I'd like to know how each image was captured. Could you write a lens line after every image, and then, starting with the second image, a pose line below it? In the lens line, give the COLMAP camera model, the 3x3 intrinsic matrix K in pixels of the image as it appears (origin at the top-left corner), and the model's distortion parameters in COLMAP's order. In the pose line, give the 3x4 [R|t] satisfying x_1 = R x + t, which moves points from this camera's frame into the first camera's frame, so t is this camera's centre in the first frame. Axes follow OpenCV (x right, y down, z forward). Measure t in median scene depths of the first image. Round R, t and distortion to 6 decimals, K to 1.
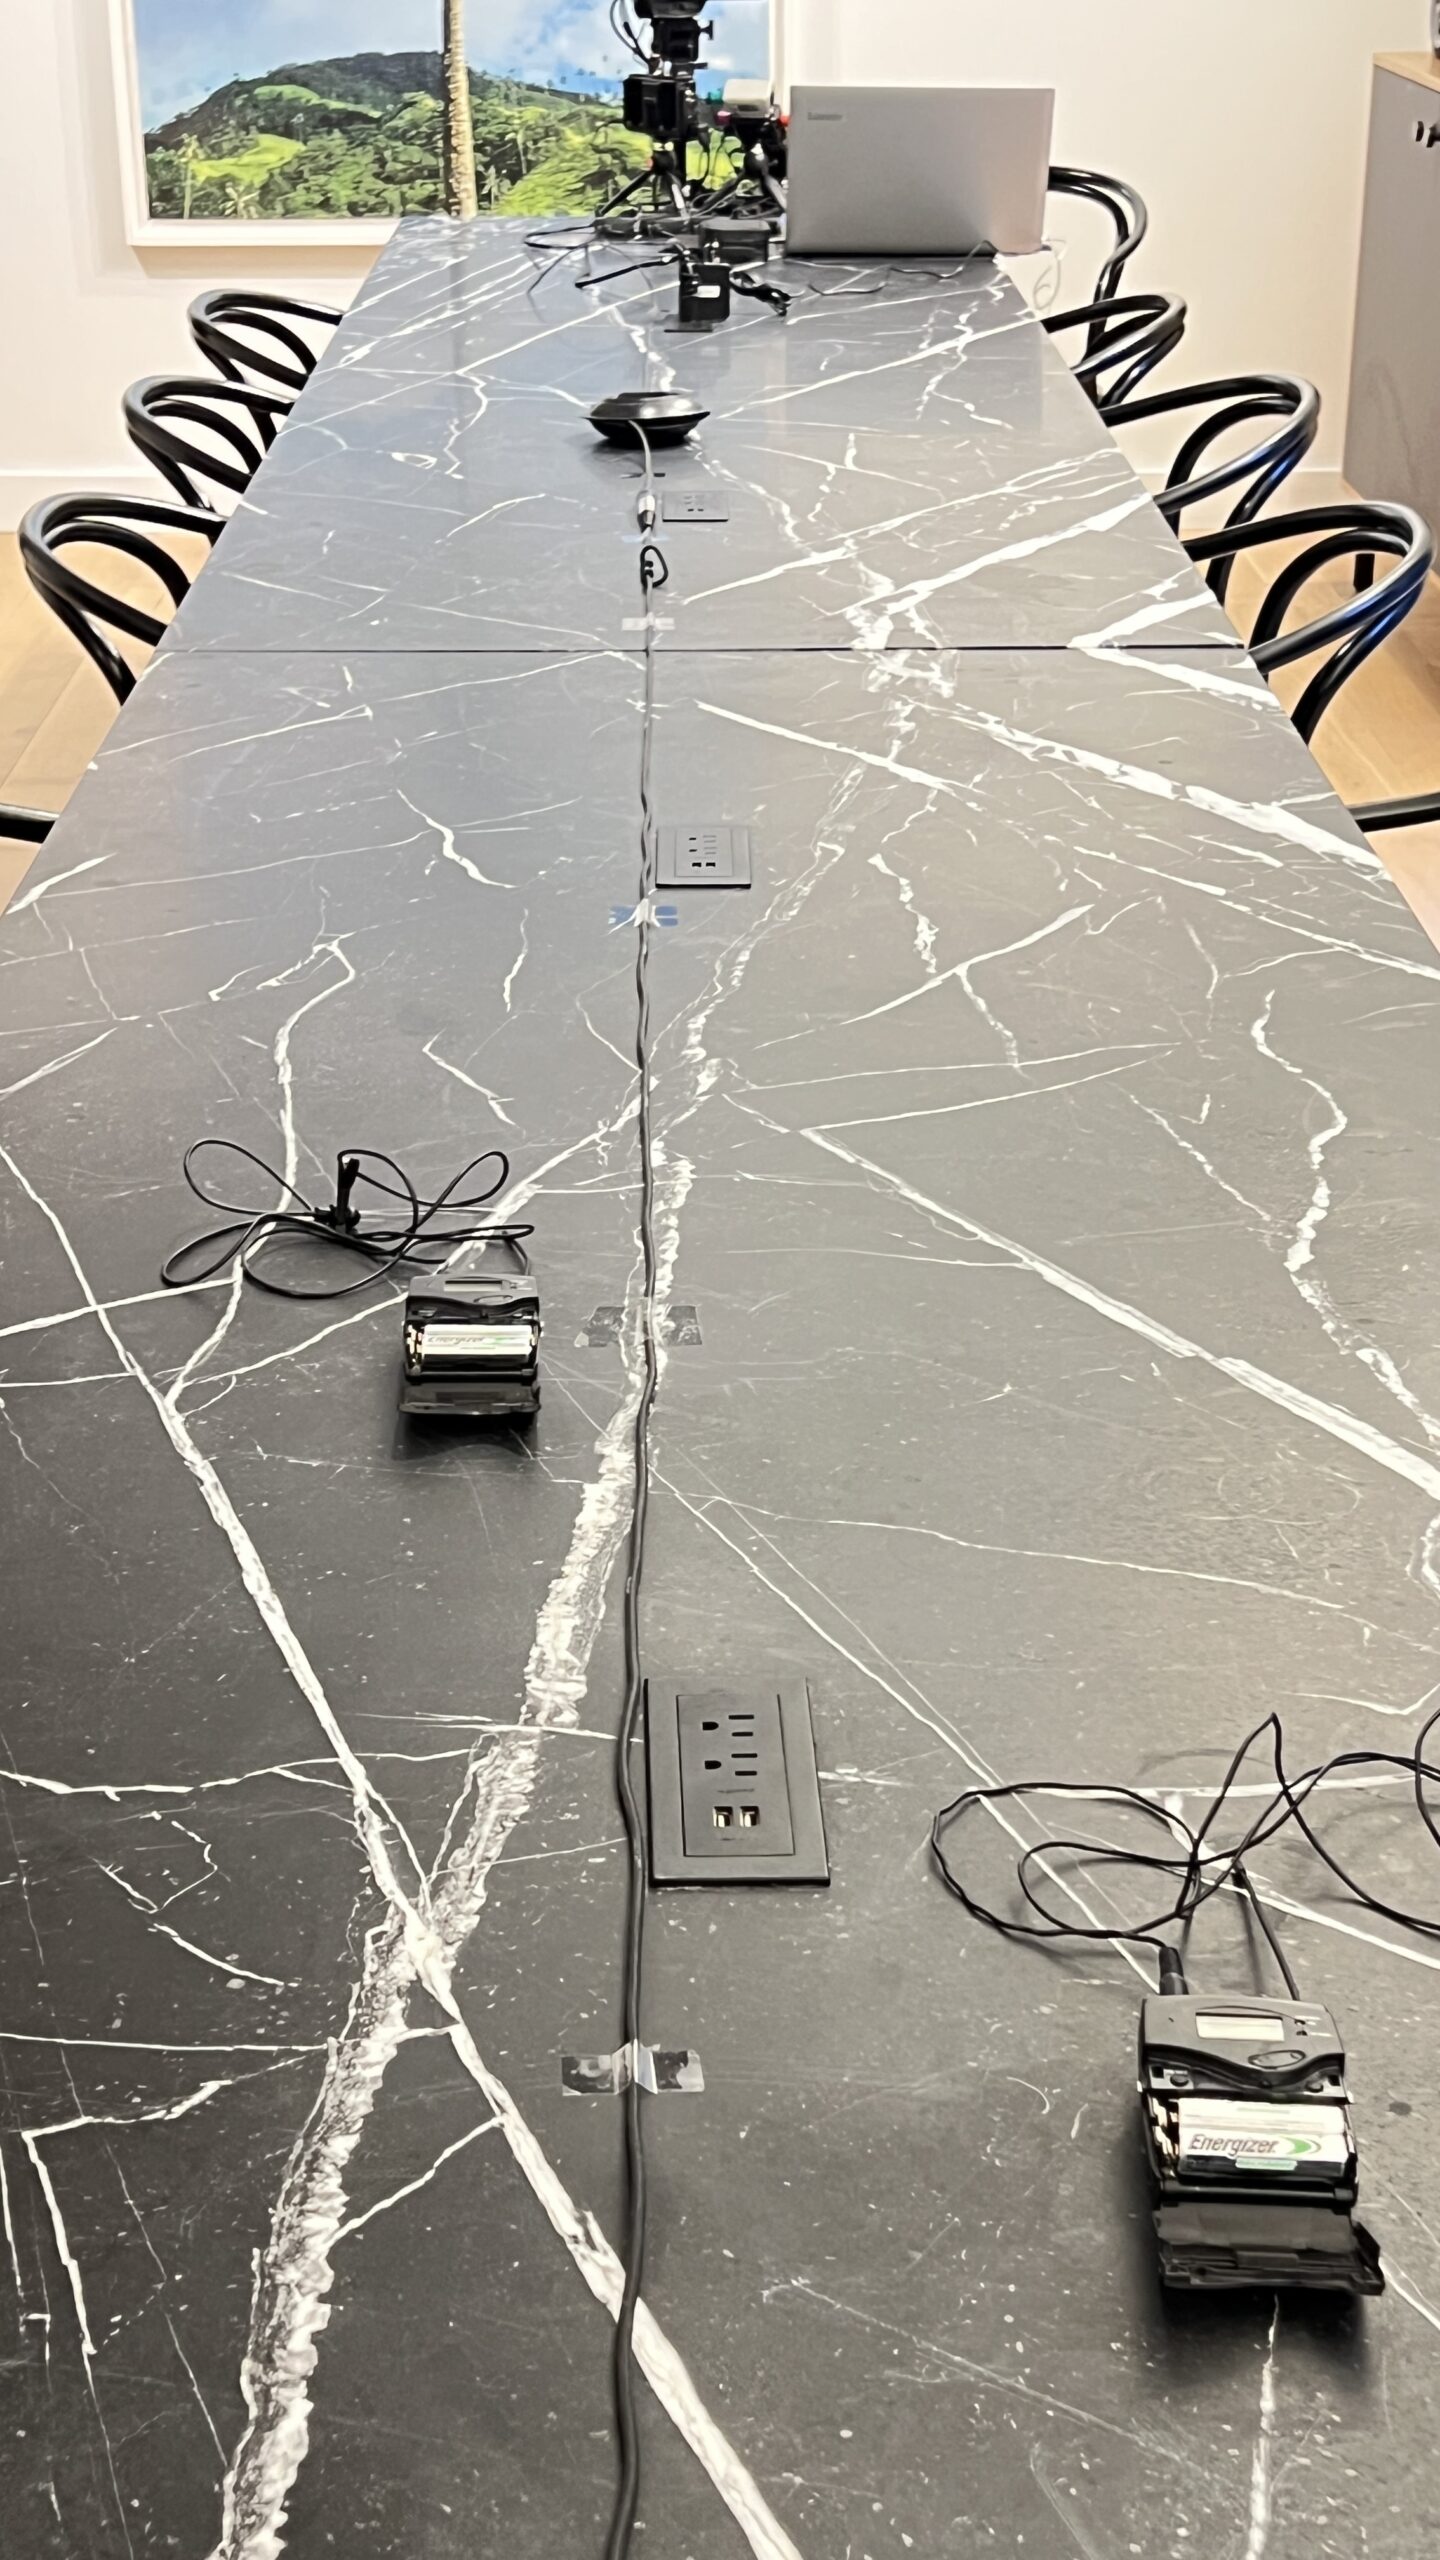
lens RADIAL K [[3482.2, 0, 723.1], [0, 3482.2, 1280.8], [0, 0, 1]] dist [0.139664, 0.000000]
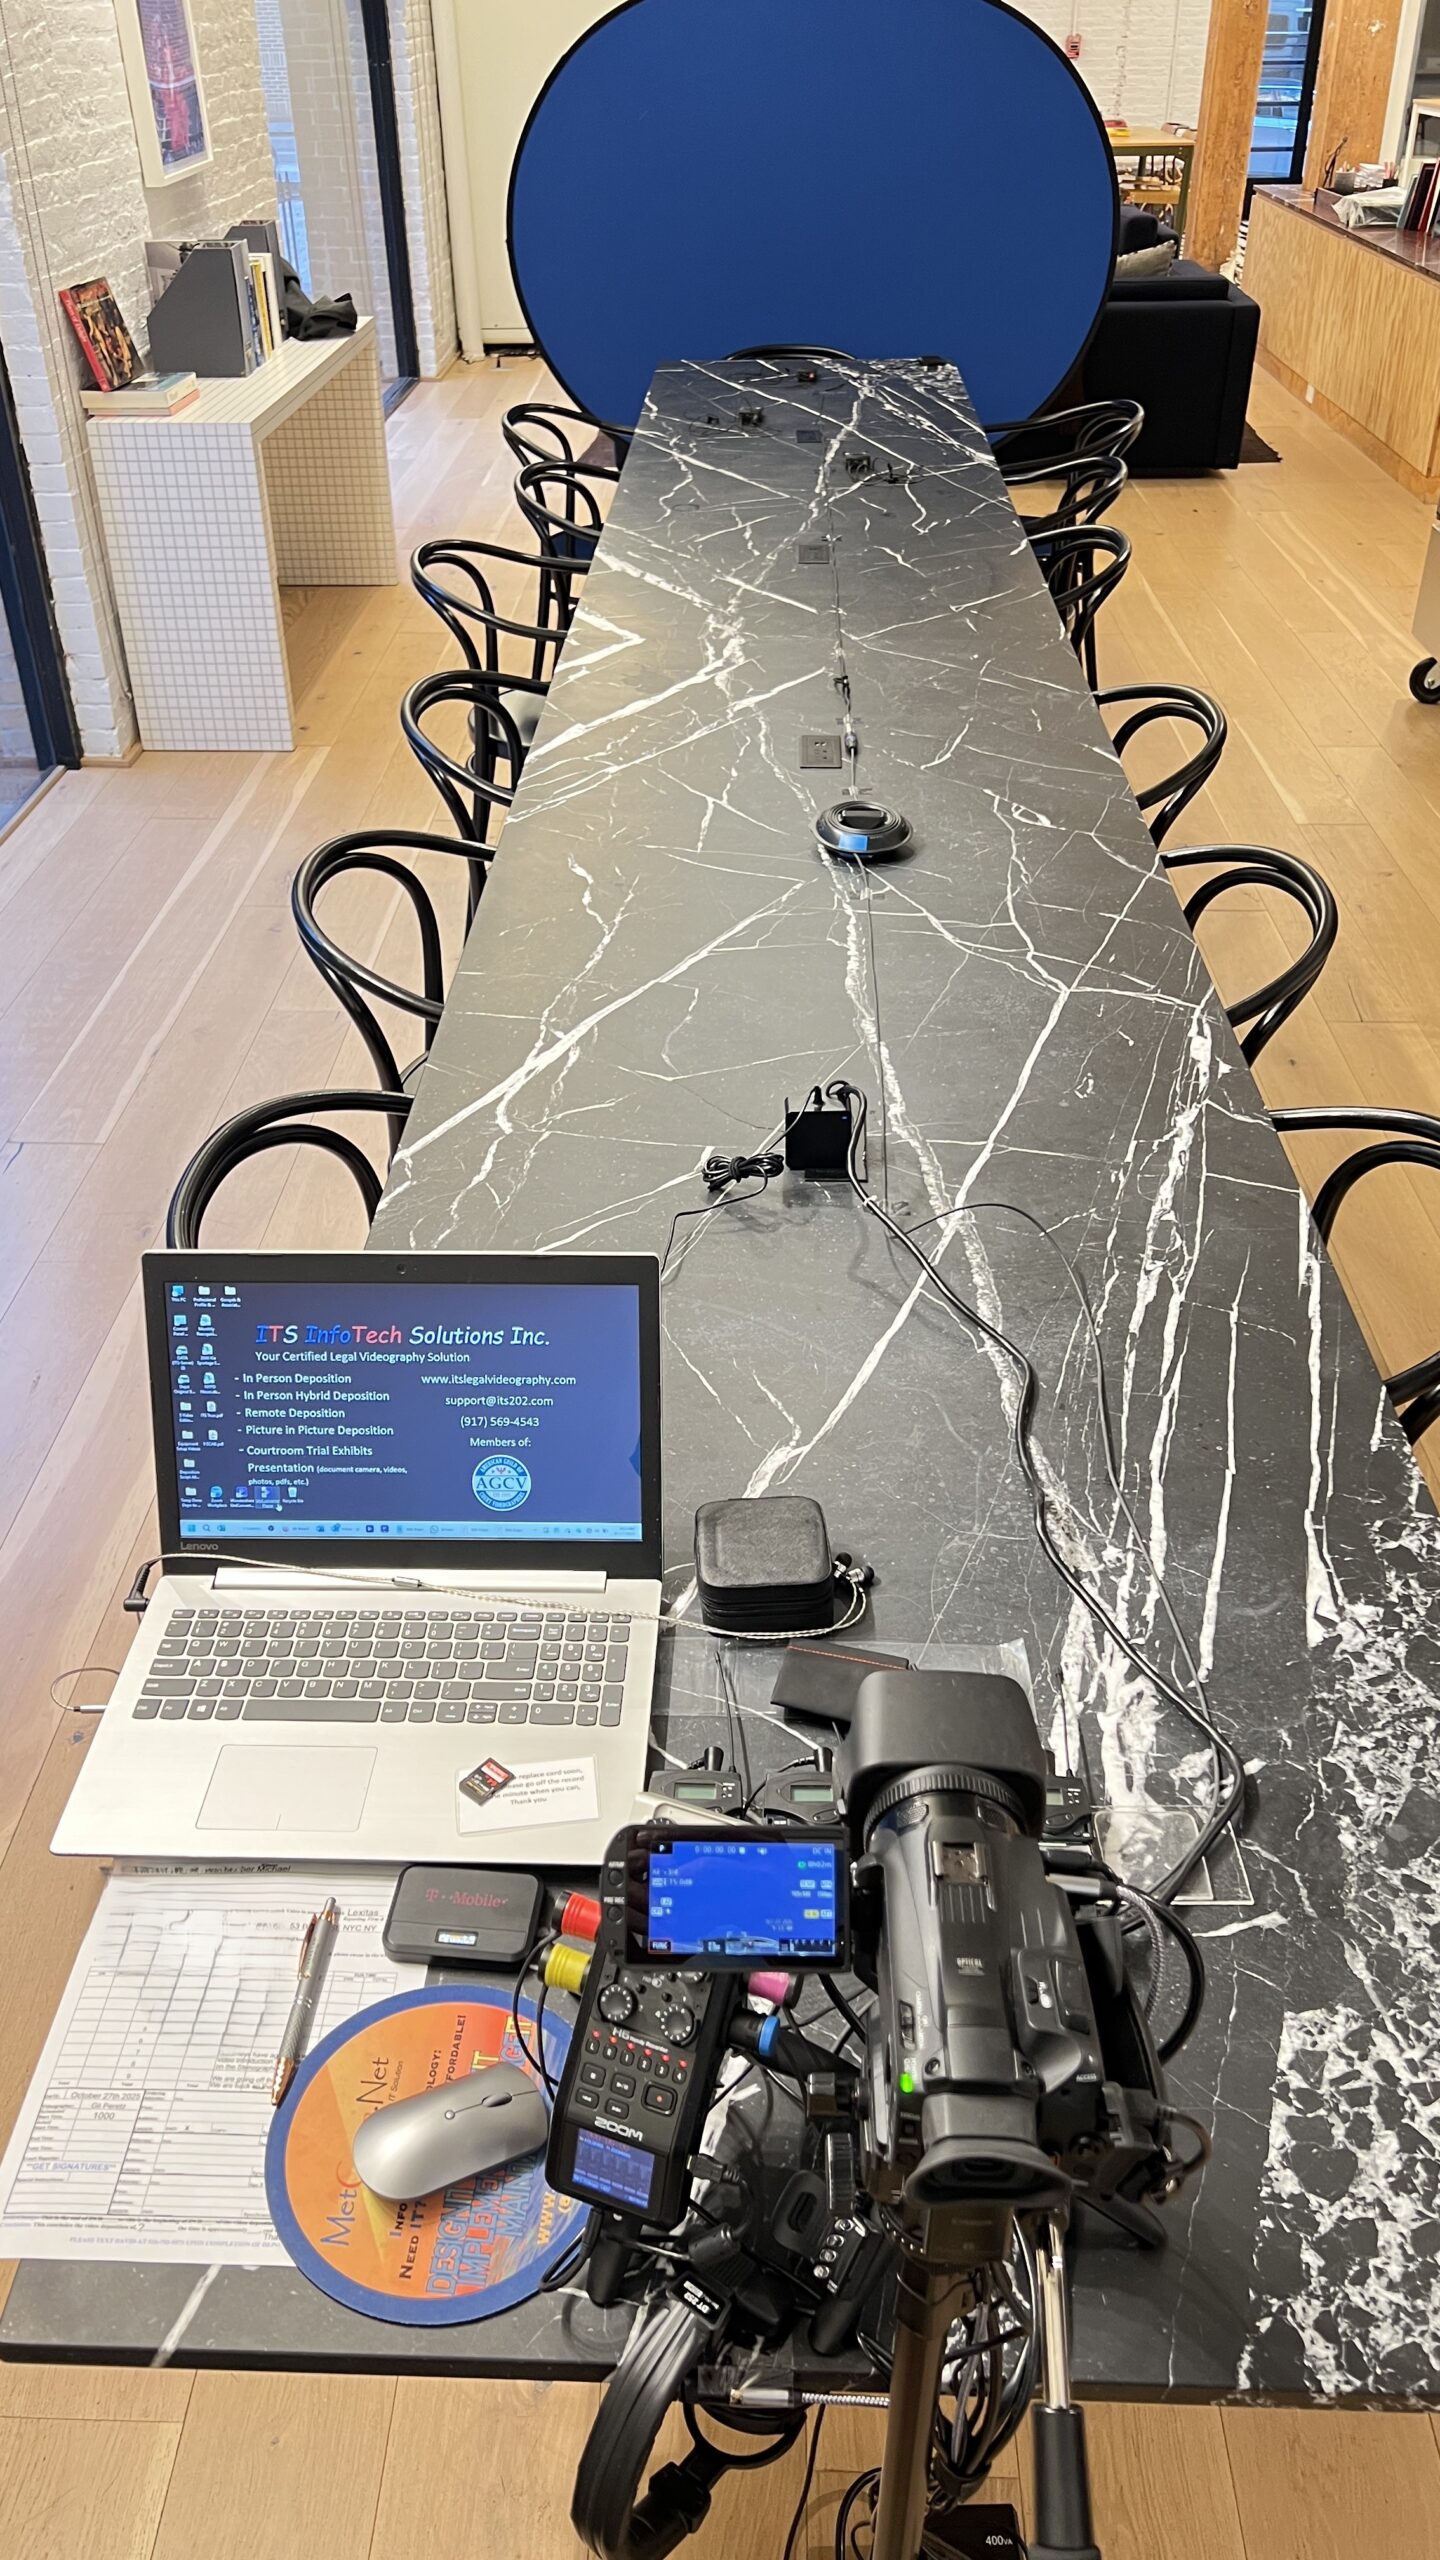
lens RADIAL K [[1921.8, 0, 713.3], [0, 1921.8, 1267.0], [0, 0, 1]] dist [0.048808, -0.071706]
pose [[-0.998760, -0.008925, 0.048974, -0.005813], [0.036490, 0.537938, 0.842195, -1.117335], [-0.033862, 0.842937, -0.536945, 2.248192]]
